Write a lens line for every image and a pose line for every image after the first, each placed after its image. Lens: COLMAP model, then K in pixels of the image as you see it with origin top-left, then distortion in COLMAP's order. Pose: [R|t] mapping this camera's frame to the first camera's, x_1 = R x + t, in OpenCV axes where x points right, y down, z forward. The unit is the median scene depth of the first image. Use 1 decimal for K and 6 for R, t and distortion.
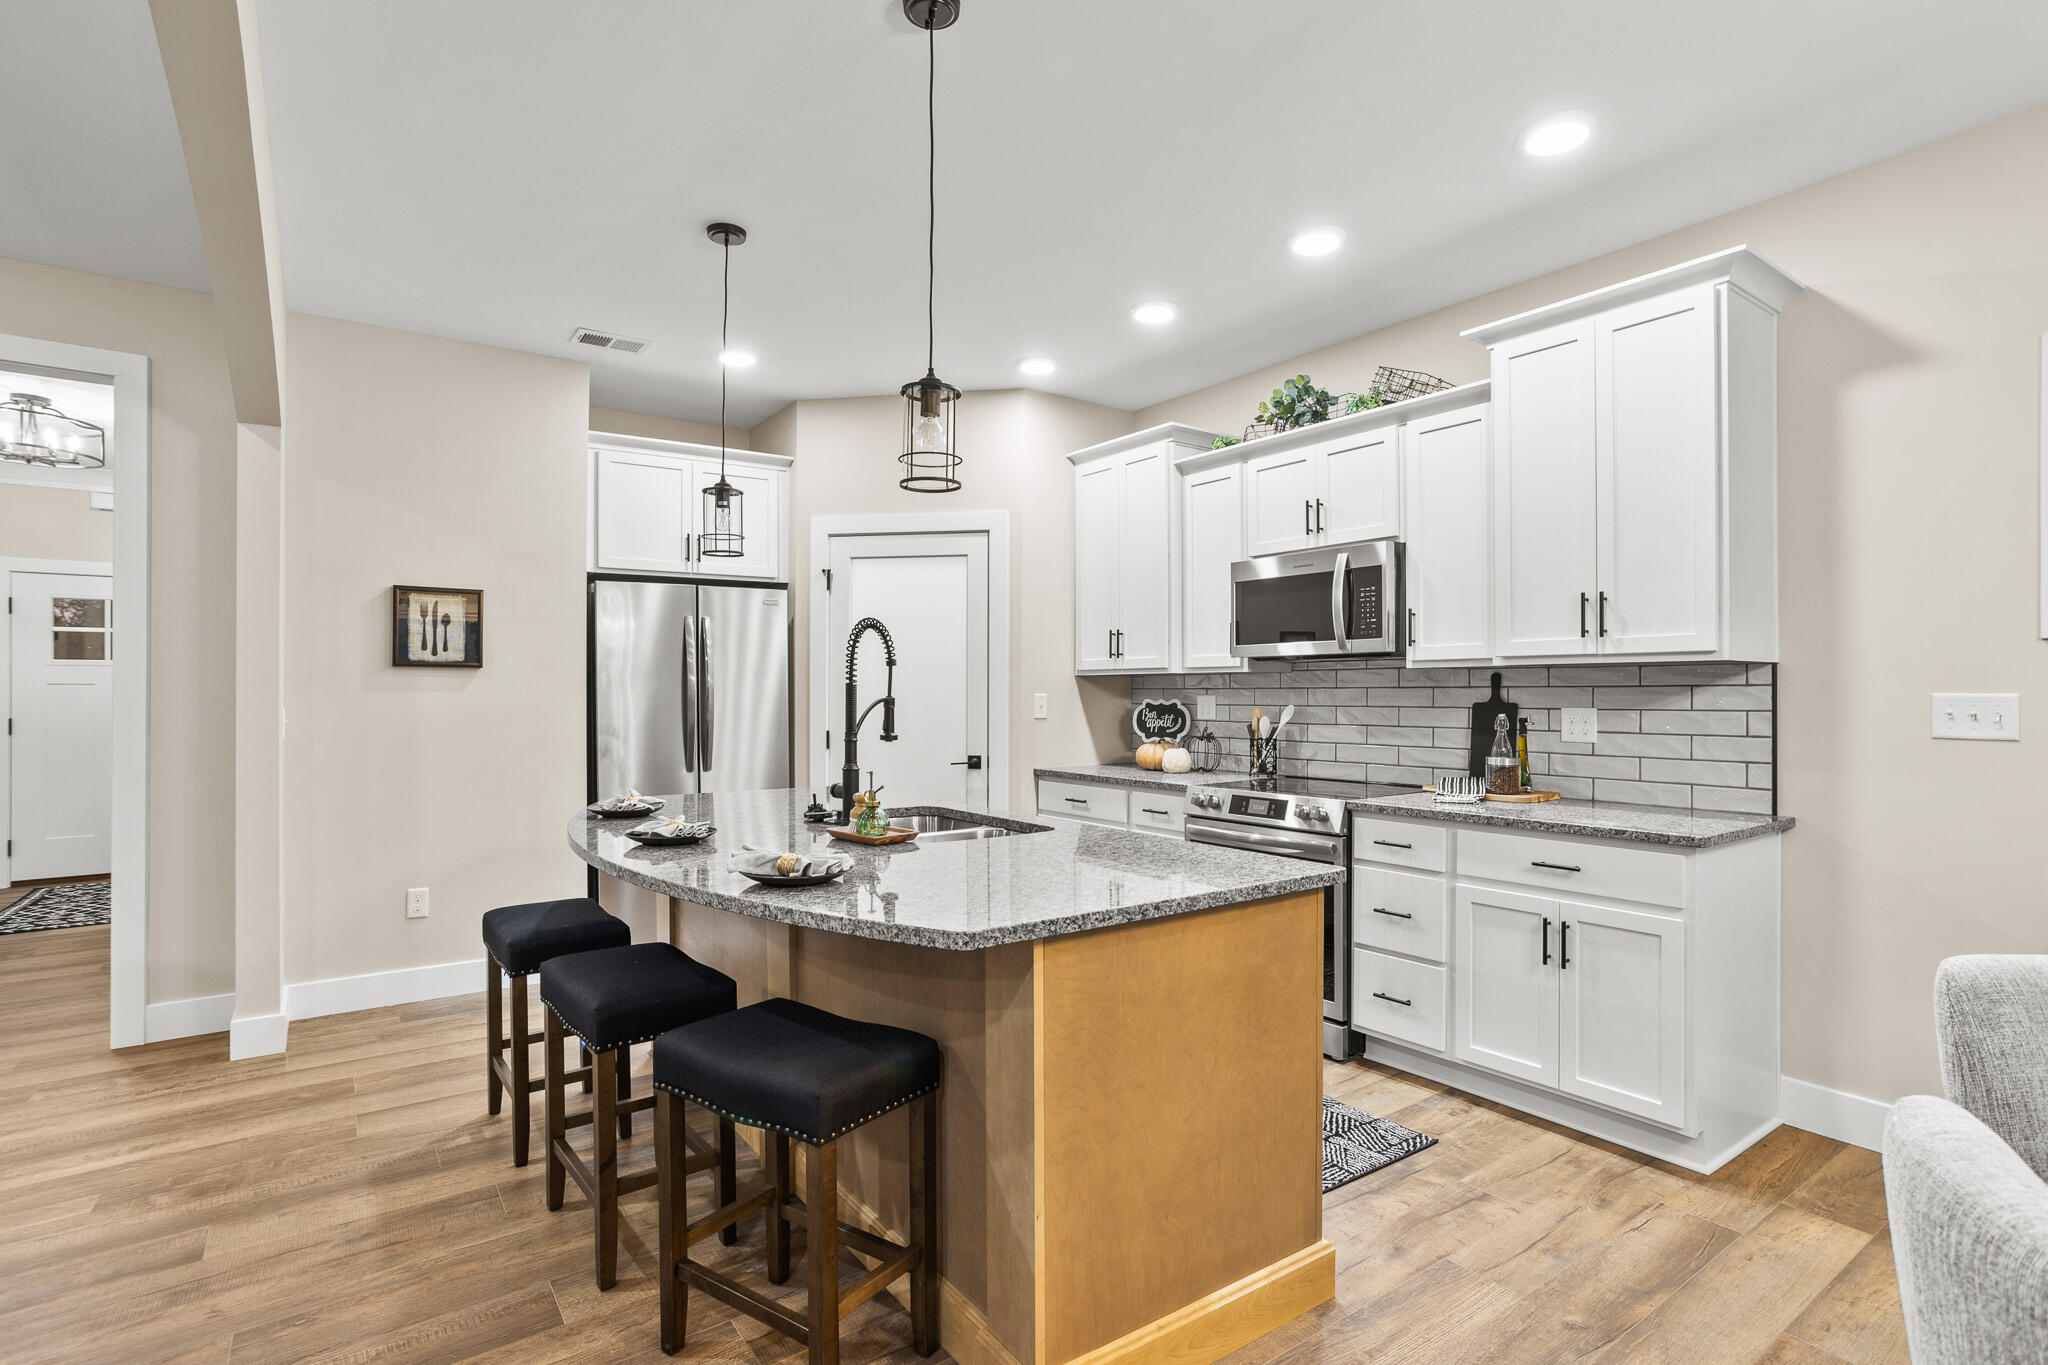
lens RADIAL K [[998.6, 0, 1027.8], [0, 998.6, 692.7], [0, 0, 1]] dist [-0.063850, 0.038541]
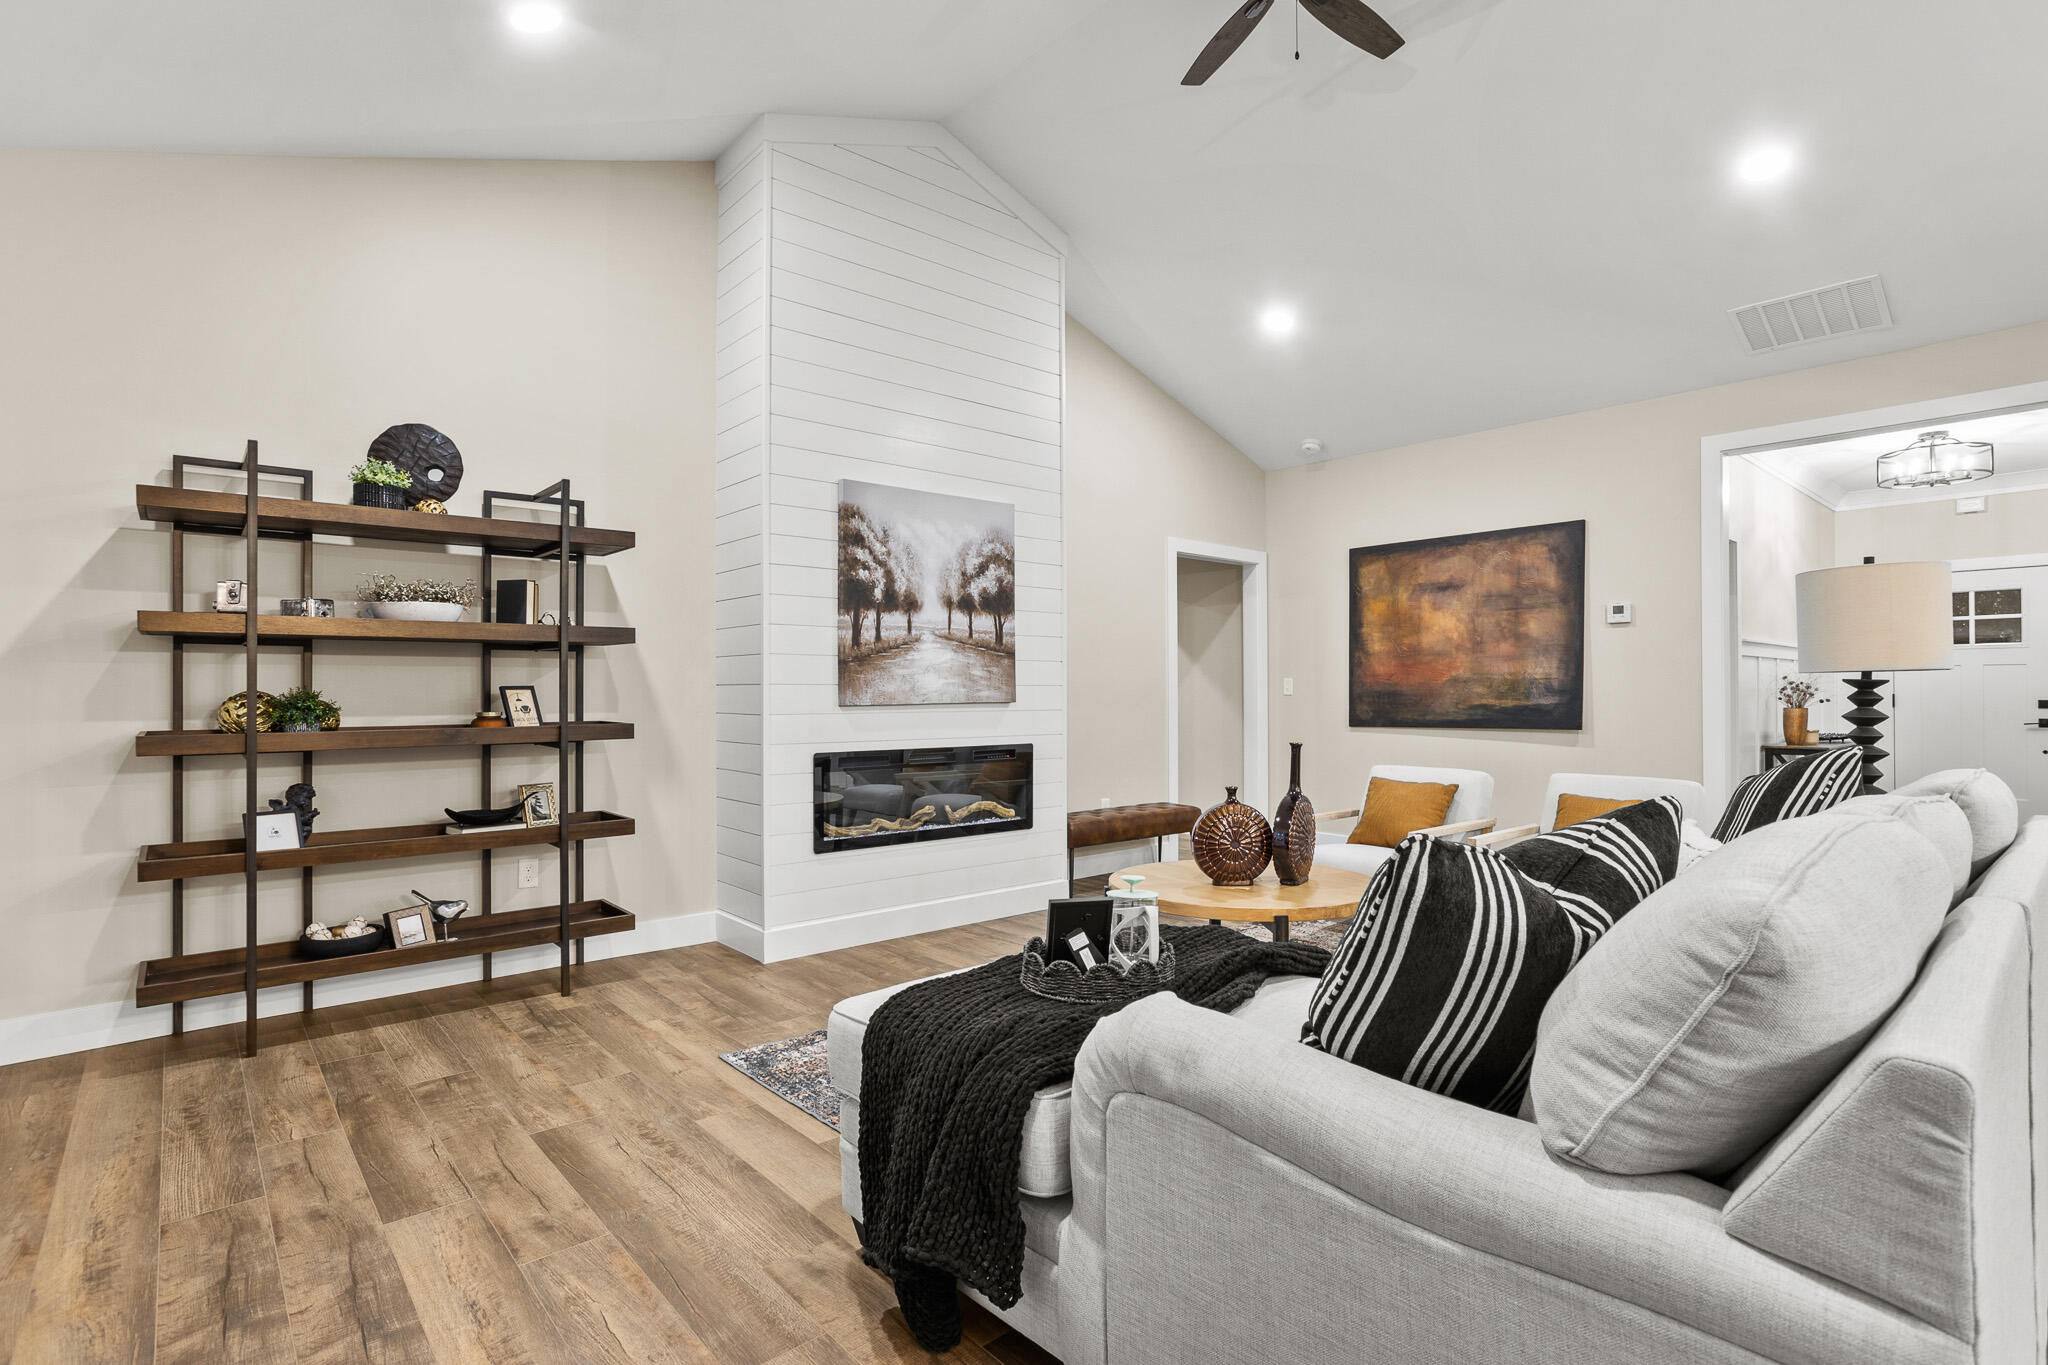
lens RADIAL K [[998.6, 0, 1027.8], [0, 998.6, 692.7], [0, 0, 1]] dist [-0.063850, 0.038541]
pose [[0.111481, 0.001417, -0.993766, 0.132101], [0.002381, 0.999996, 0.001693, 0.036697], [0.993764, -0.002555, 0.111477, -0.432637]]
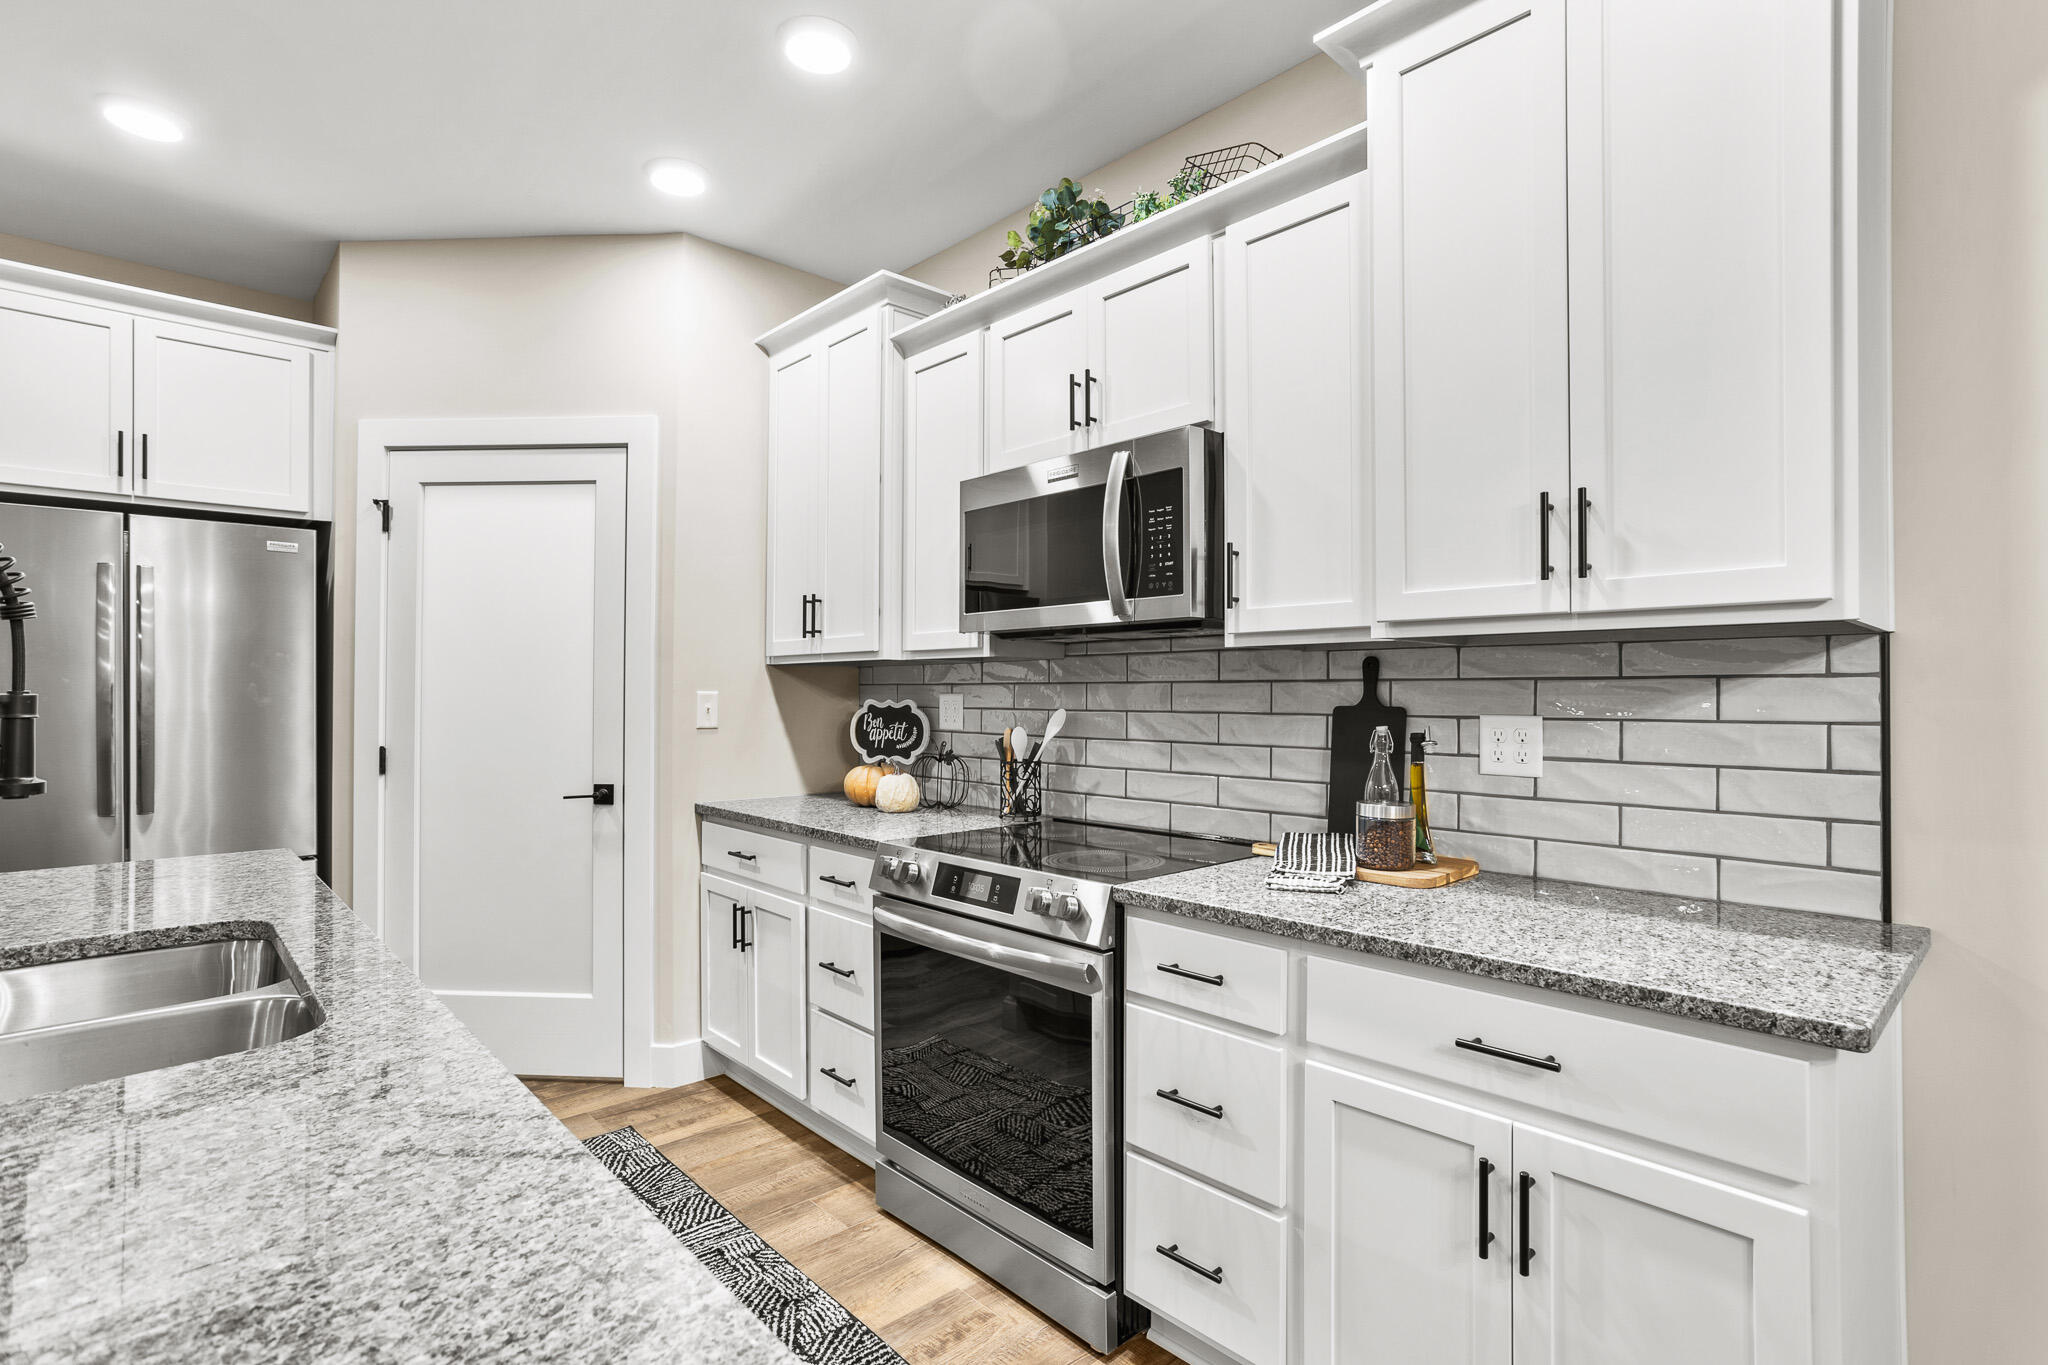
lens RADIAL K [[998.6, 0, 1027.8], [0, 998.6, 692.7], [0, 0, 1]] dist [-0.063850, 0.038541]
pose [[0.990817, 0.002785, 0.135179, 0.186894], [-0.002713, 0.999996, -0.000718, 0.002730], [-0.135181, 0.000344, 0.990821, 0.431234]]
